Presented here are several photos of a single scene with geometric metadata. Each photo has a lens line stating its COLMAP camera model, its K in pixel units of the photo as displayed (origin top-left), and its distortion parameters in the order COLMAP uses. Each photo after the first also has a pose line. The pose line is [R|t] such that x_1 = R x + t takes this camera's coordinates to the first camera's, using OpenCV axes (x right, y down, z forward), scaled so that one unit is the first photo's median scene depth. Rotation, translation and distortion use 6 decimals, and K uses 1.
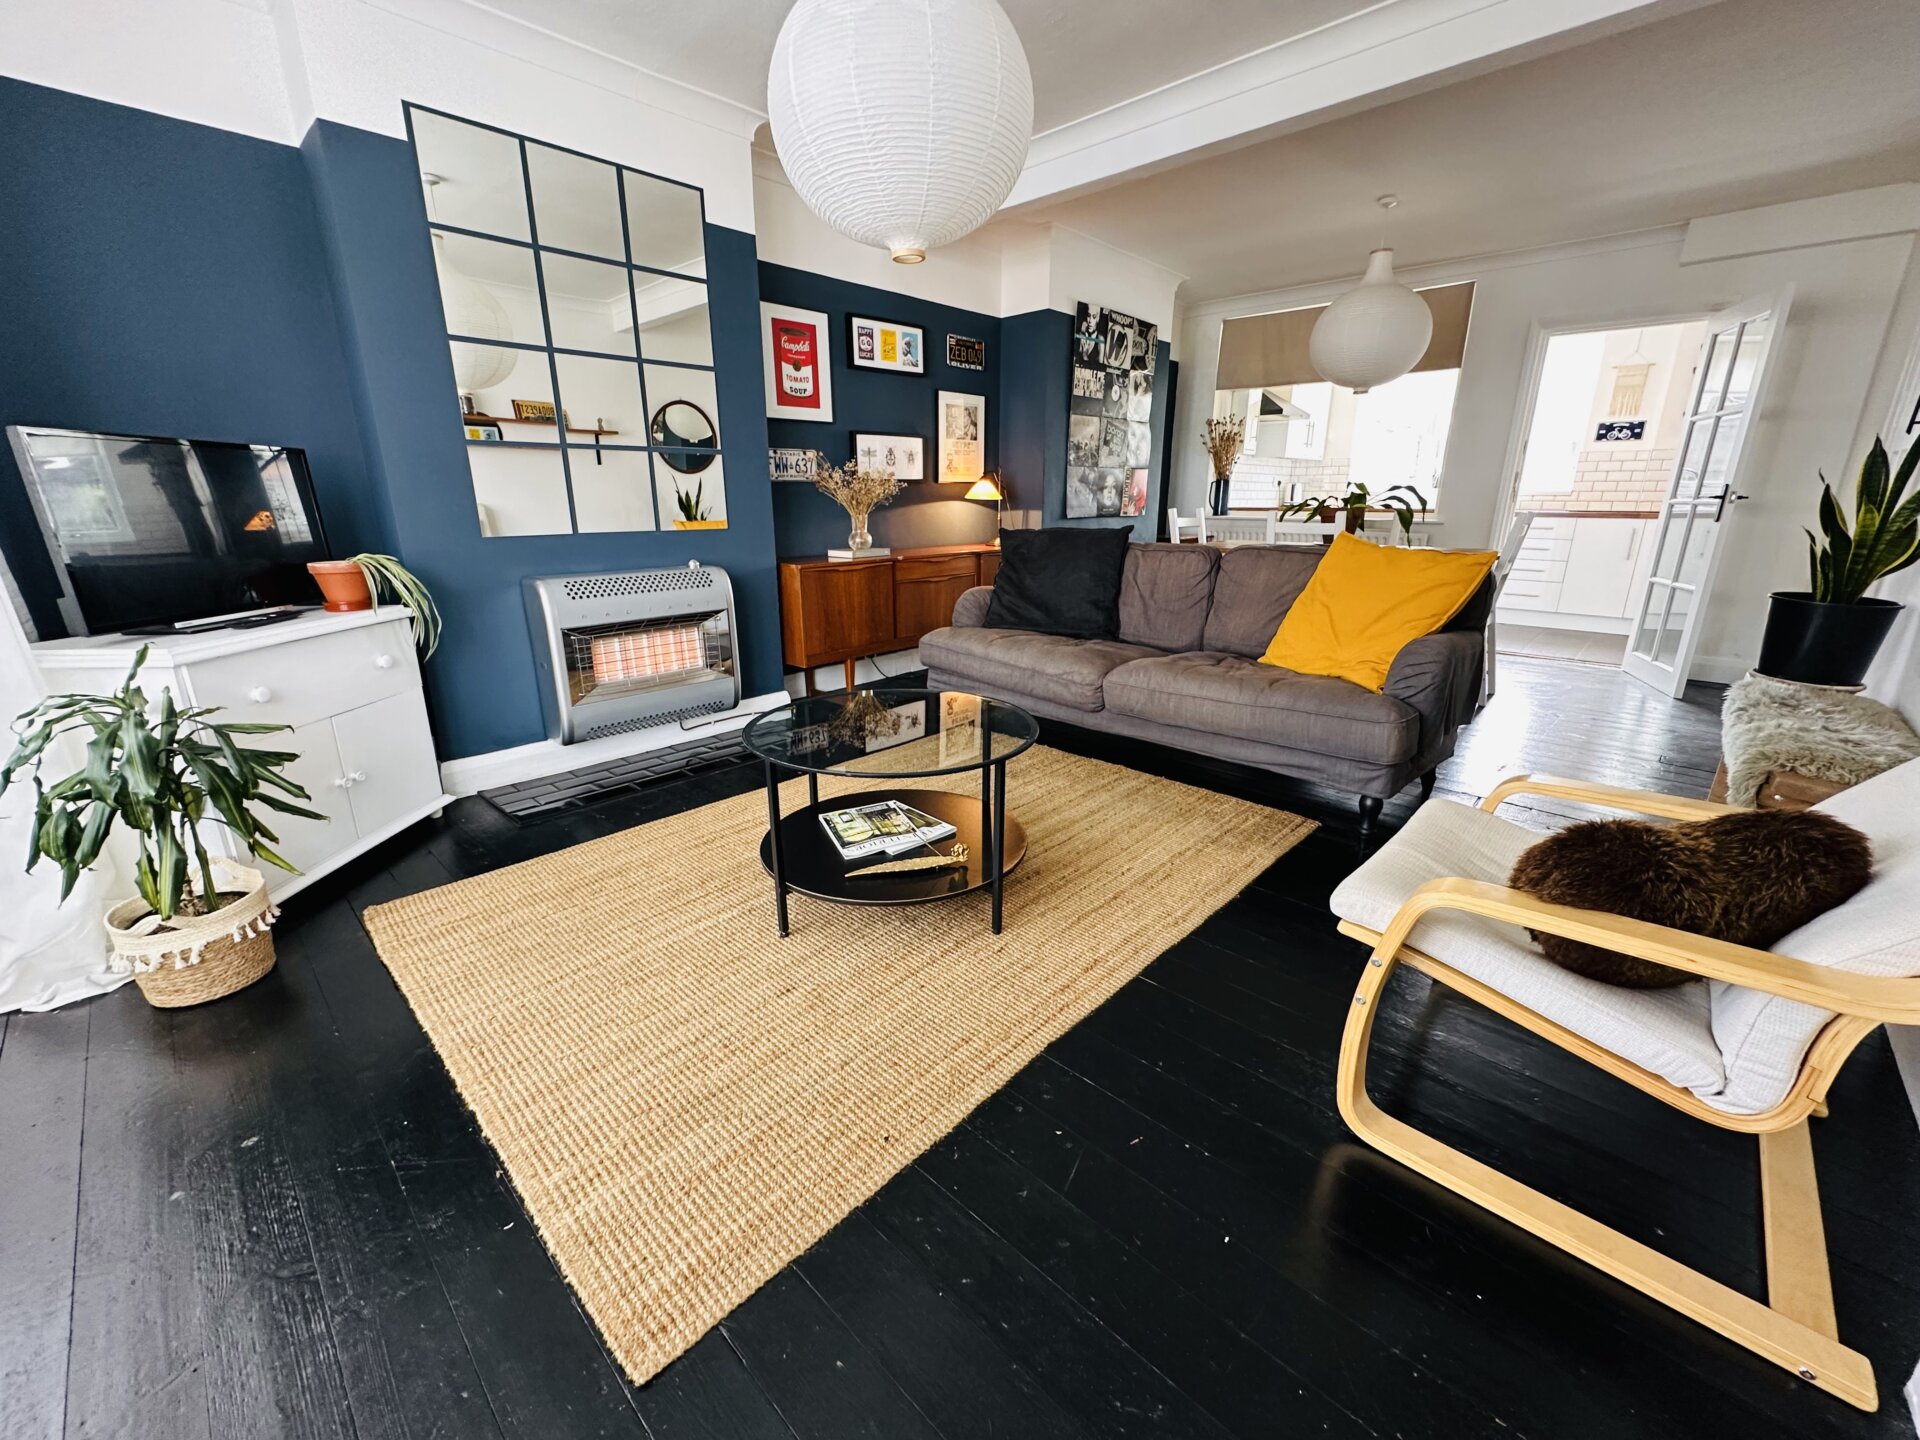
lens RADIAL K [[767.4, 0, 955.7], [0, 767.4, 713.4], [0, 0, 1]] dist [-0.001799, 0.000754]
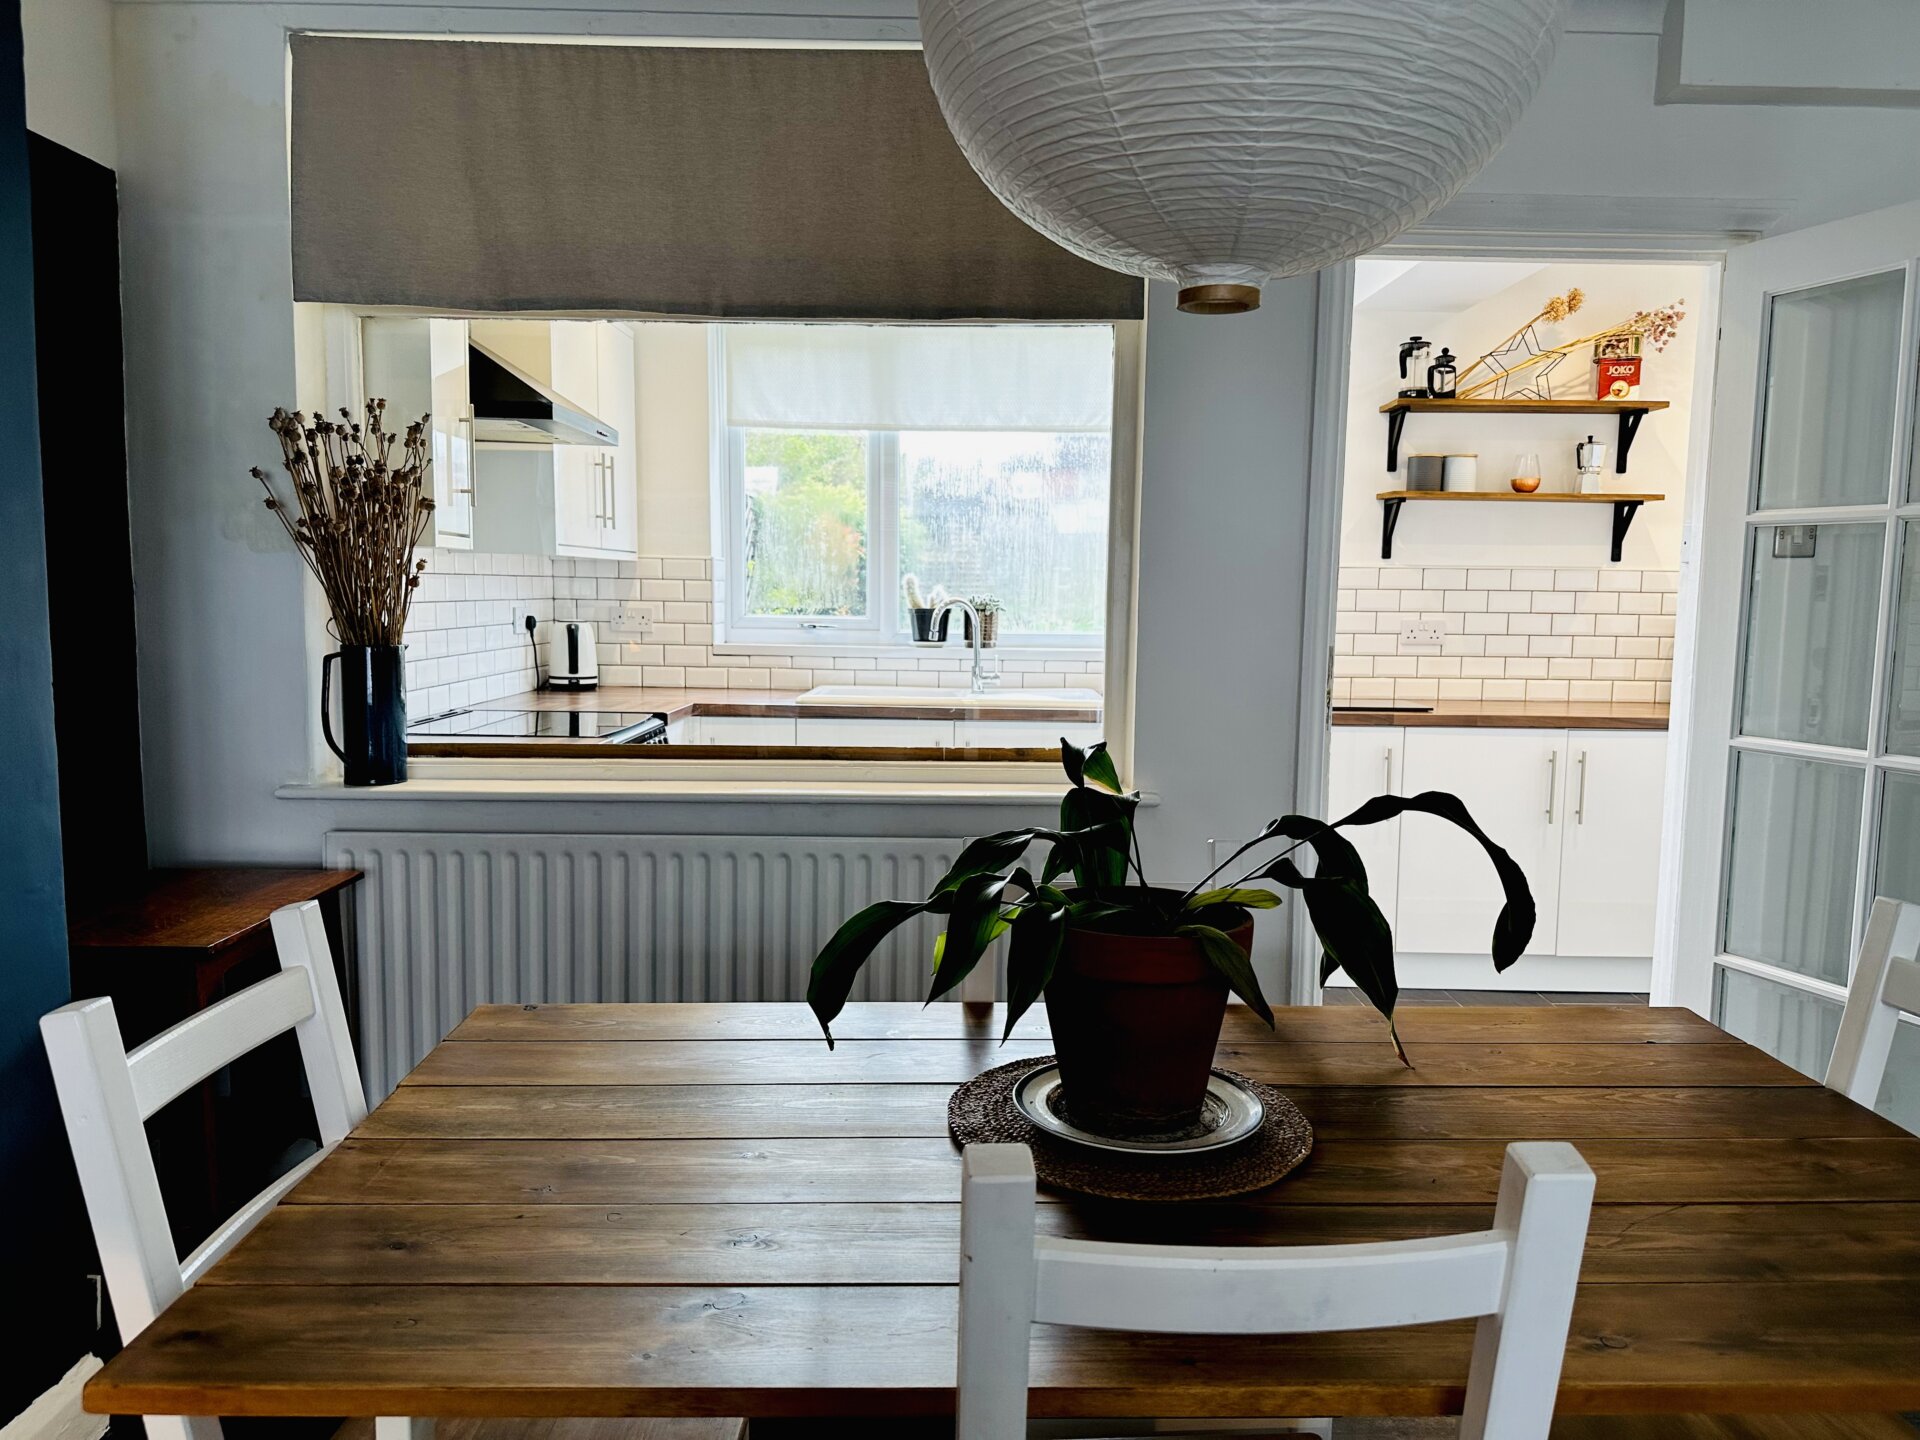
lens RADIAL K [[1343.2, 0, 964.9], [0, 1343.2, 723.9], [0, 0, 1]] dist [0.029572, -0.037238]
pose [[0.724344, -0.063706, 0.686489, 0.257290], [0.179670, 0.978758, -0.098748, -0.281396], [-0.665616, 0.194869, 0.720403, 0.777663]]
